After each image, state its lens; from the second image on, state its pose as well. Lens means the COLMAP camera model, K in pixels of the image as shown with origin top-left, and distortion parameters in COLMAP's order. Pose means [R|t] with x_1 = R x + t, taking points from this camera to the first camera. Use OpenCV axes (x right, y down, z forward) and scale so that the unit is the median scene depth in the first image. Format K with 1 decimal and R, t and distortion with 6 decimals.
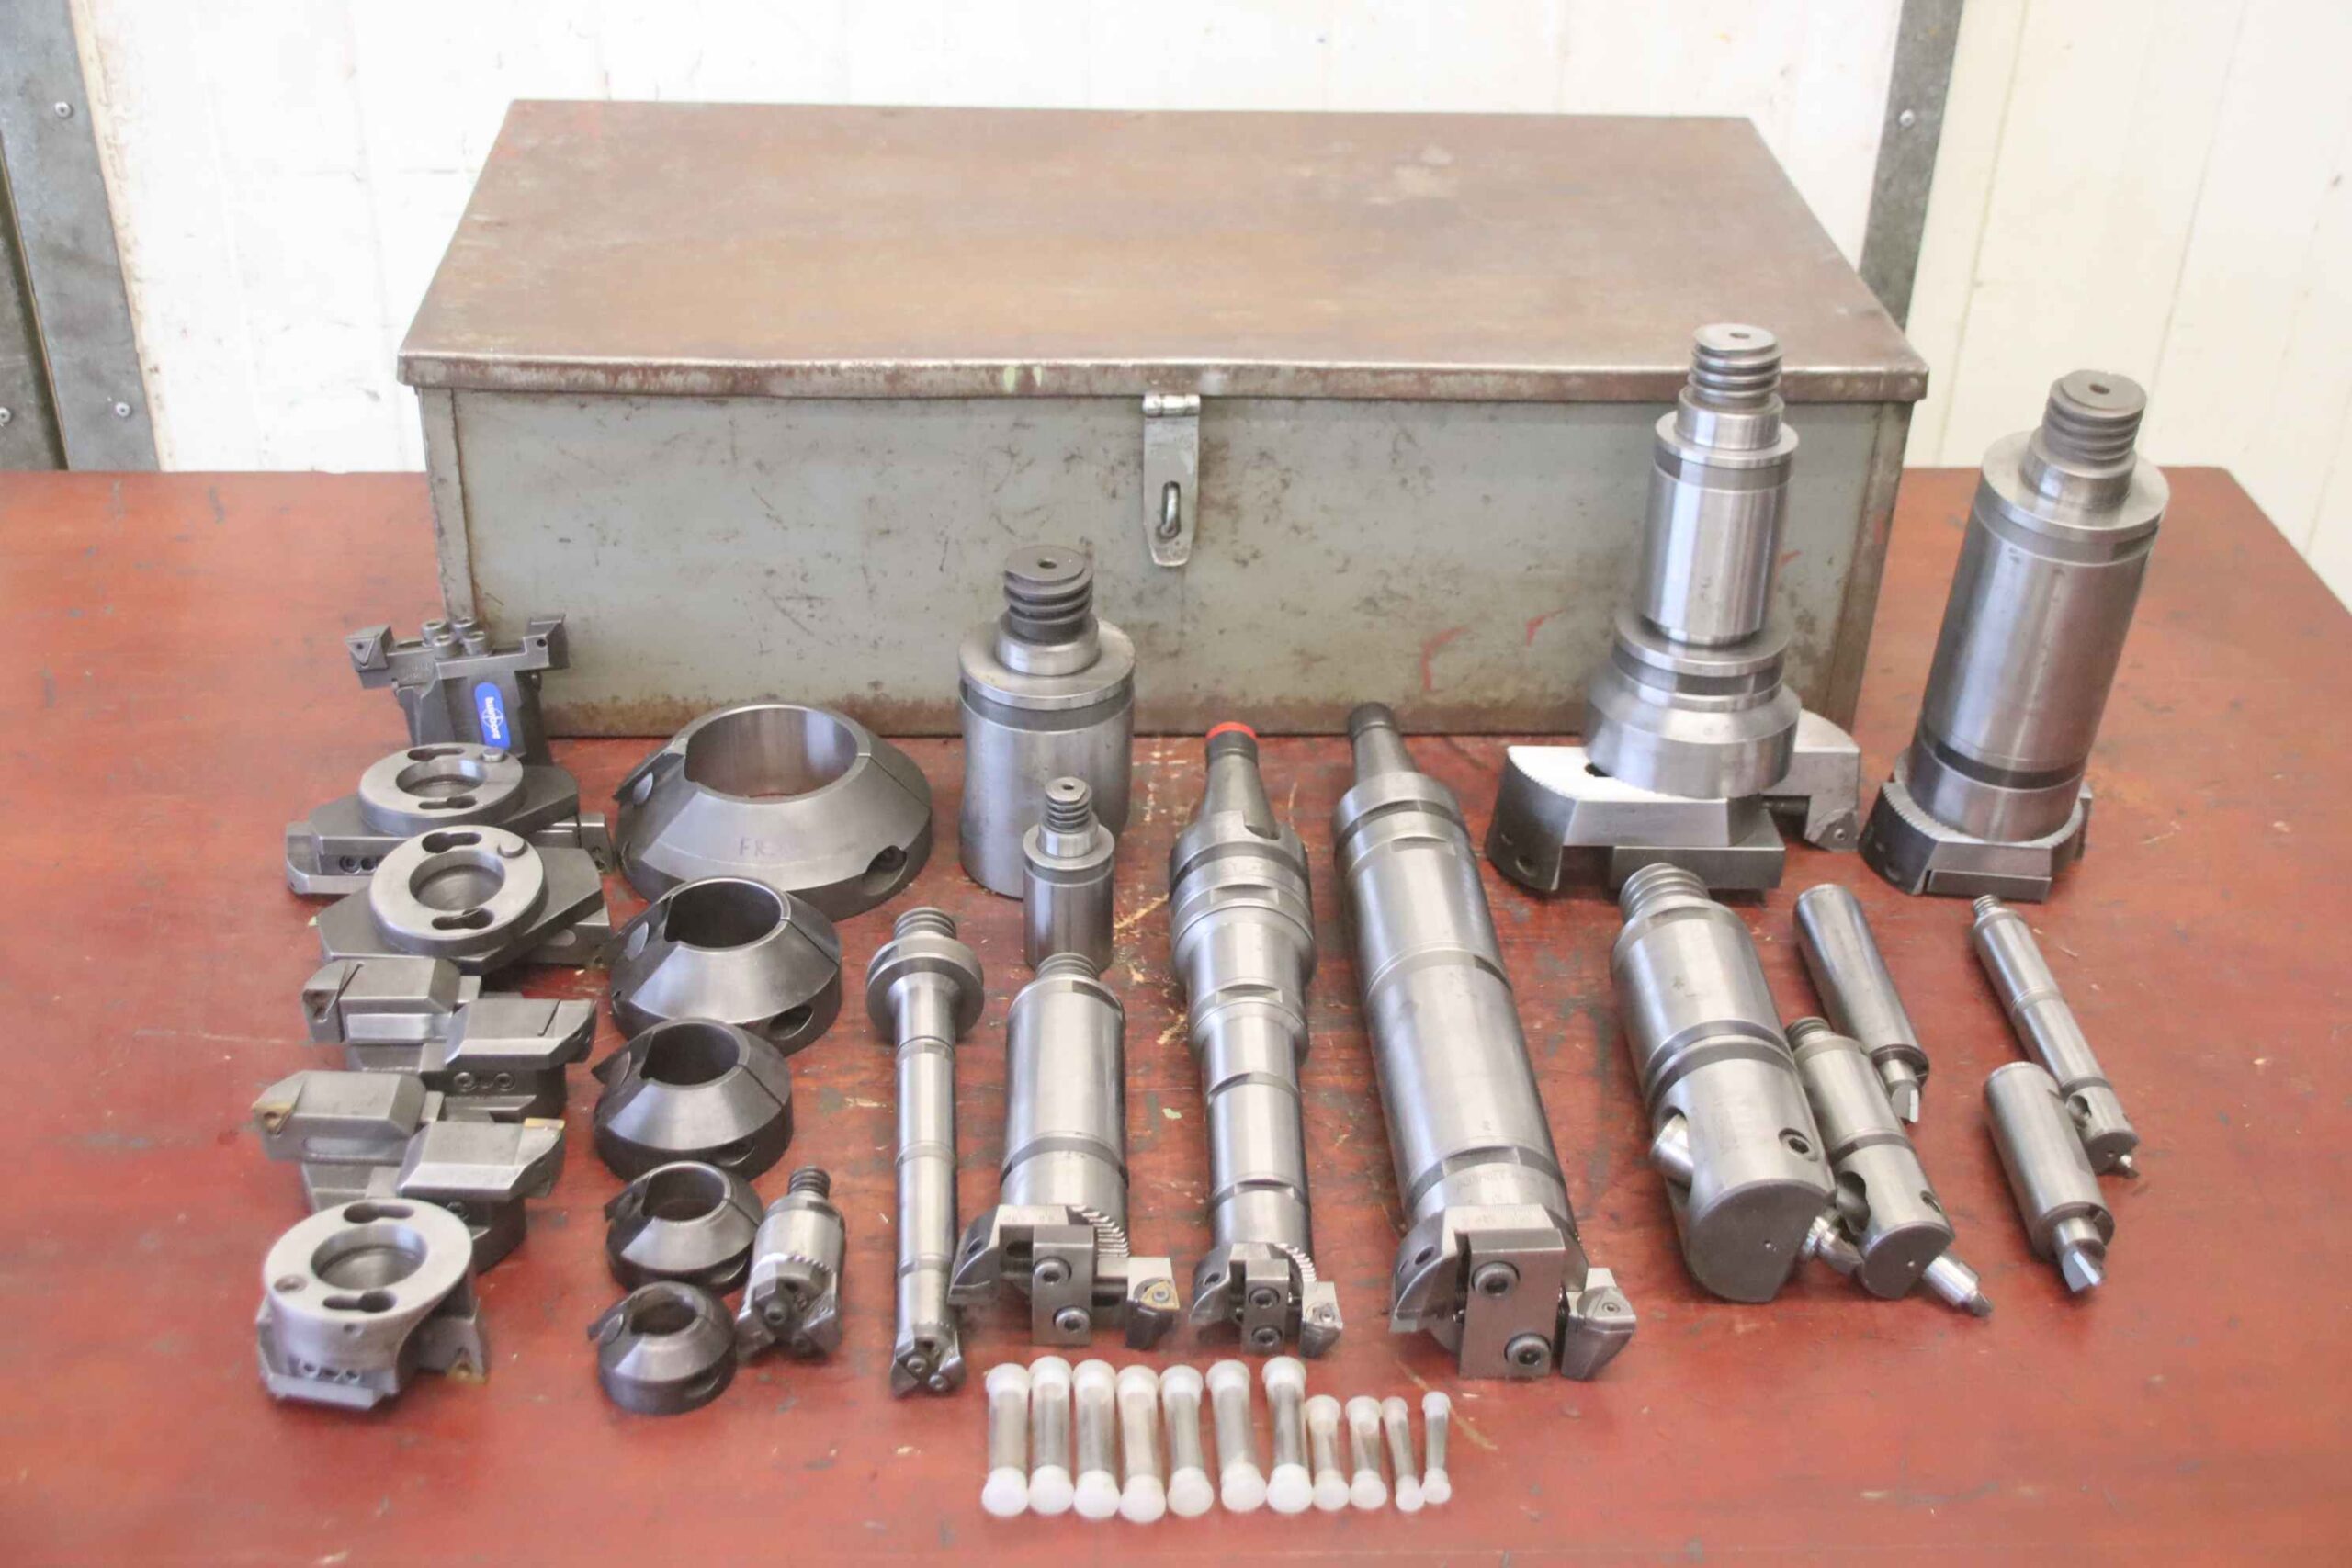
lens RADIAL K [[2427.8, 0, 1210.1], [0, 2427.8, 784.3], [0, 0, 1]] dist [-0.006183, 0.004937]
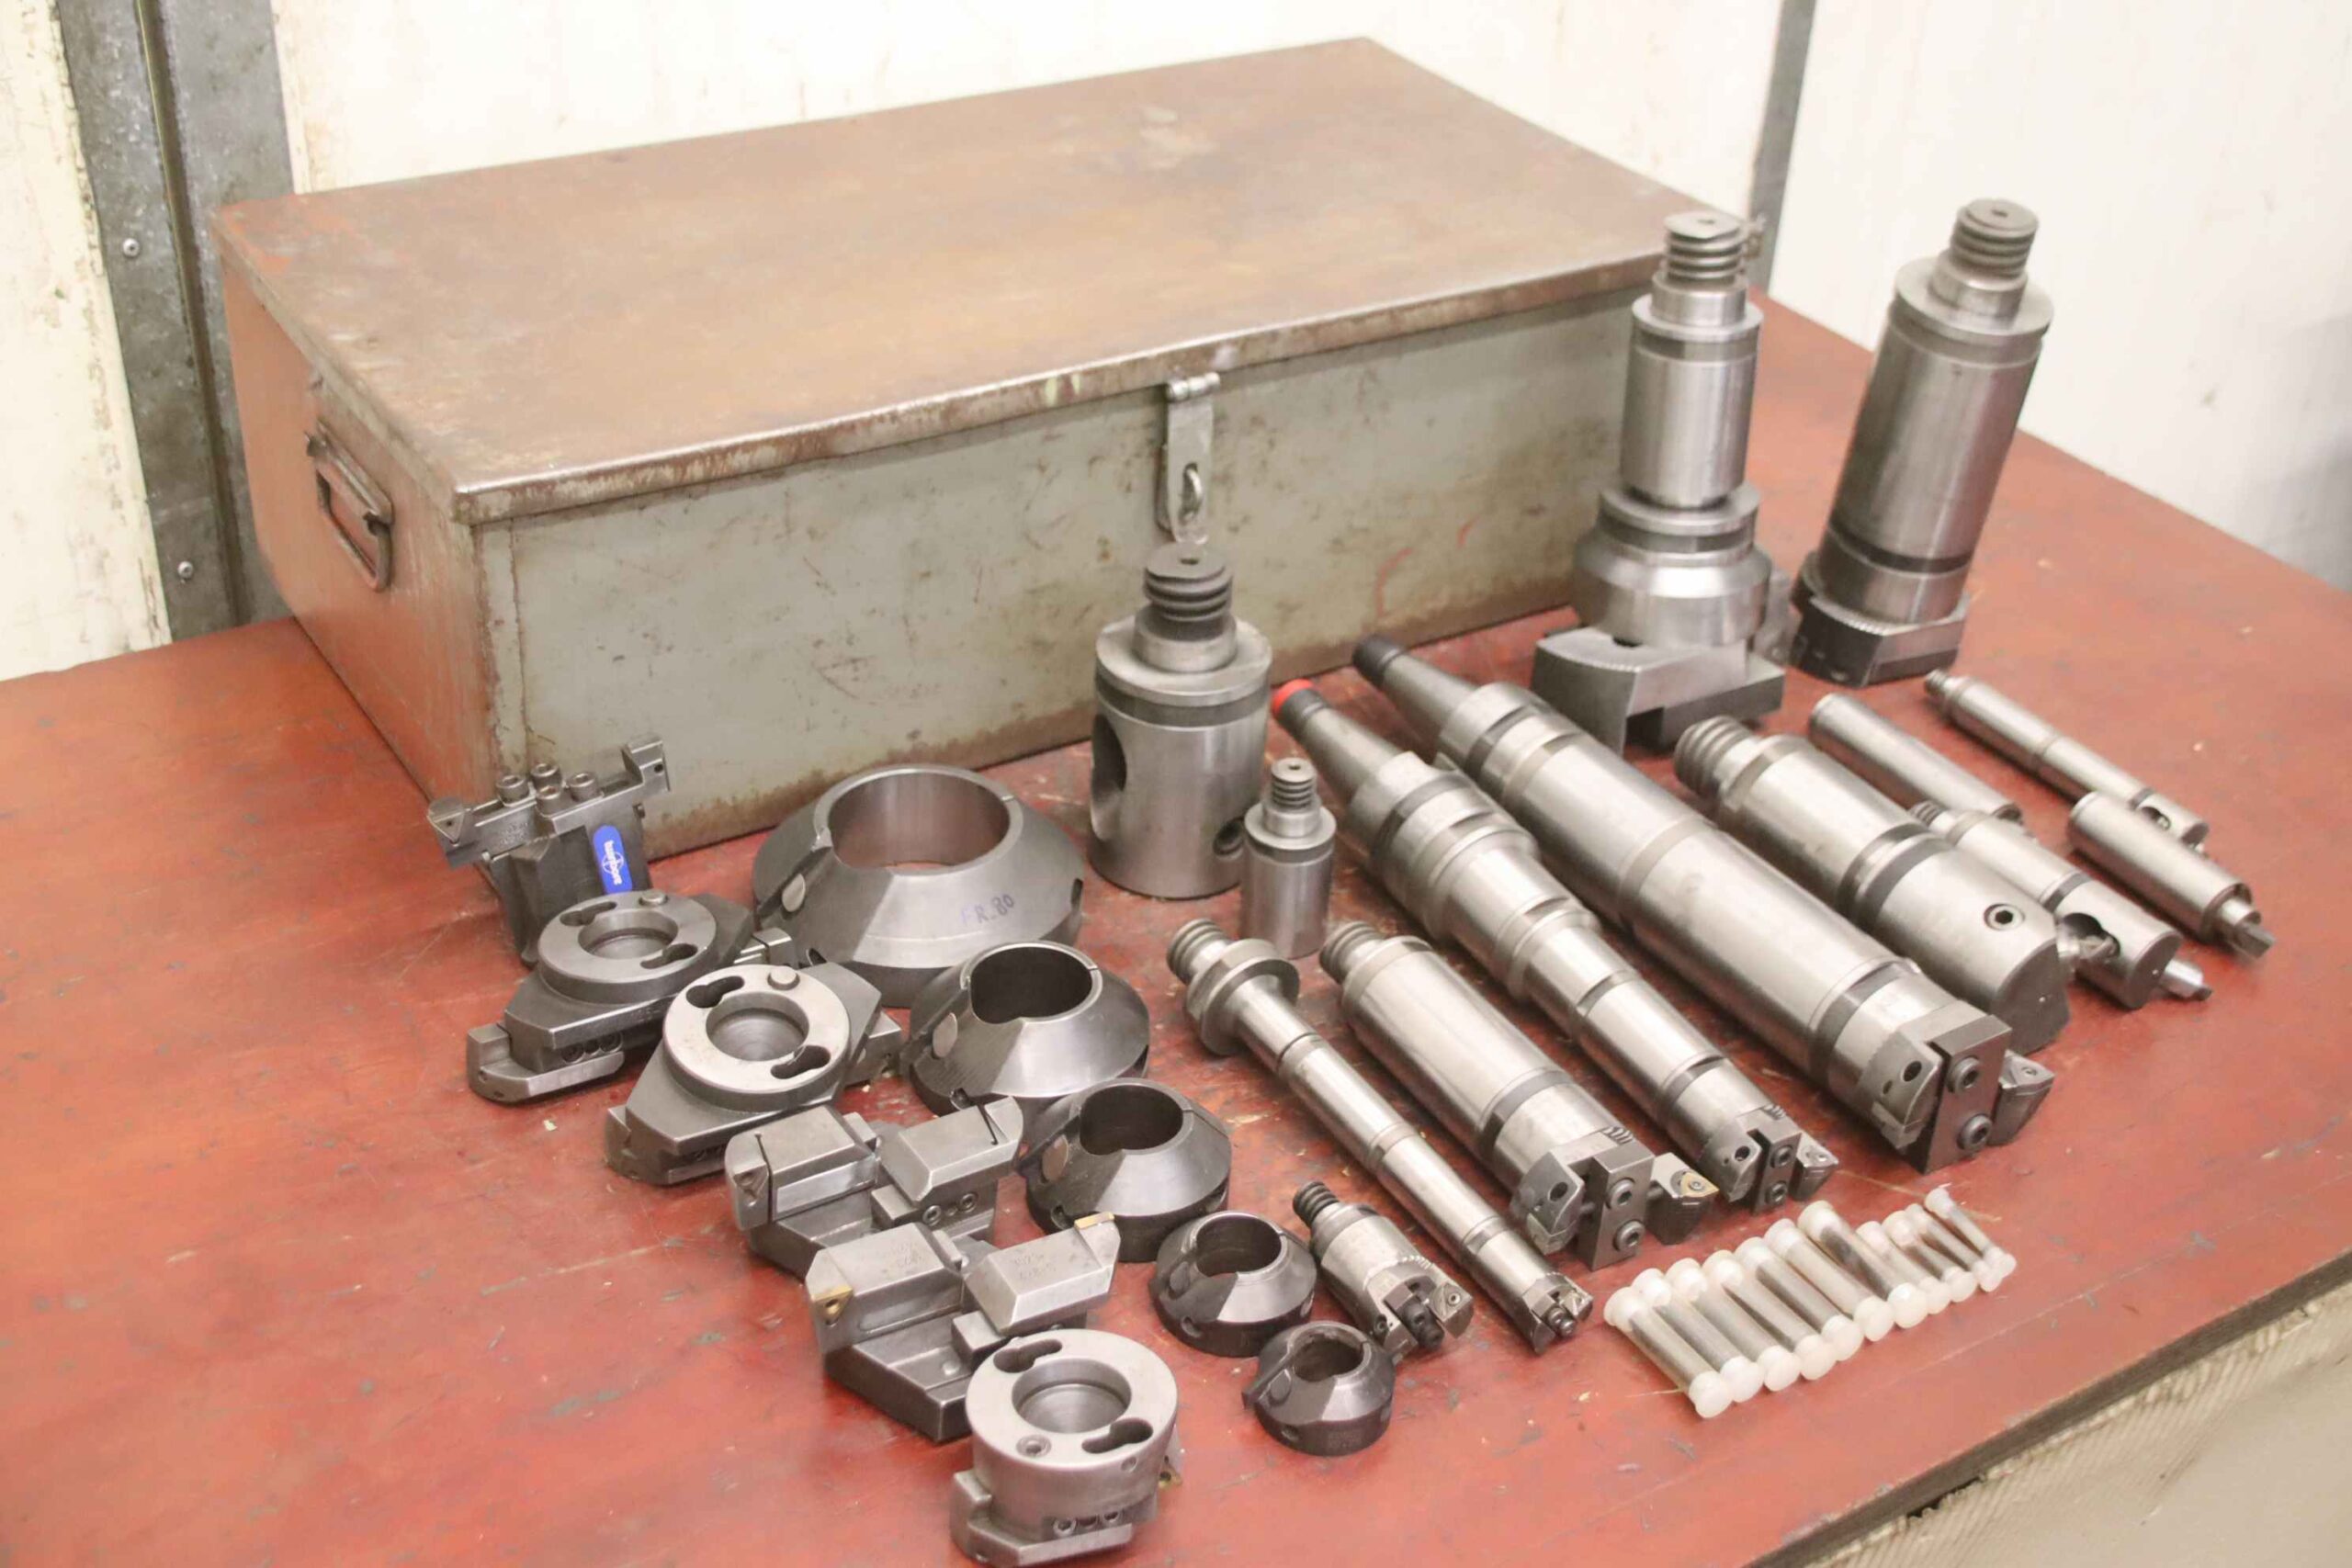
lens RADIAL K [[2427.8, 0, 1210.1], [0, 2427.8, 784.3], [0, 0, 1]] dist [-0.006183, 0.004937]
pose [[0.896256, -0.250911, 0.365745, -0.421286], [0.243868, 0.967549, 0.066166, -0.061693], [-0.370478, 0.029892, 0.928360, 0.066169]]
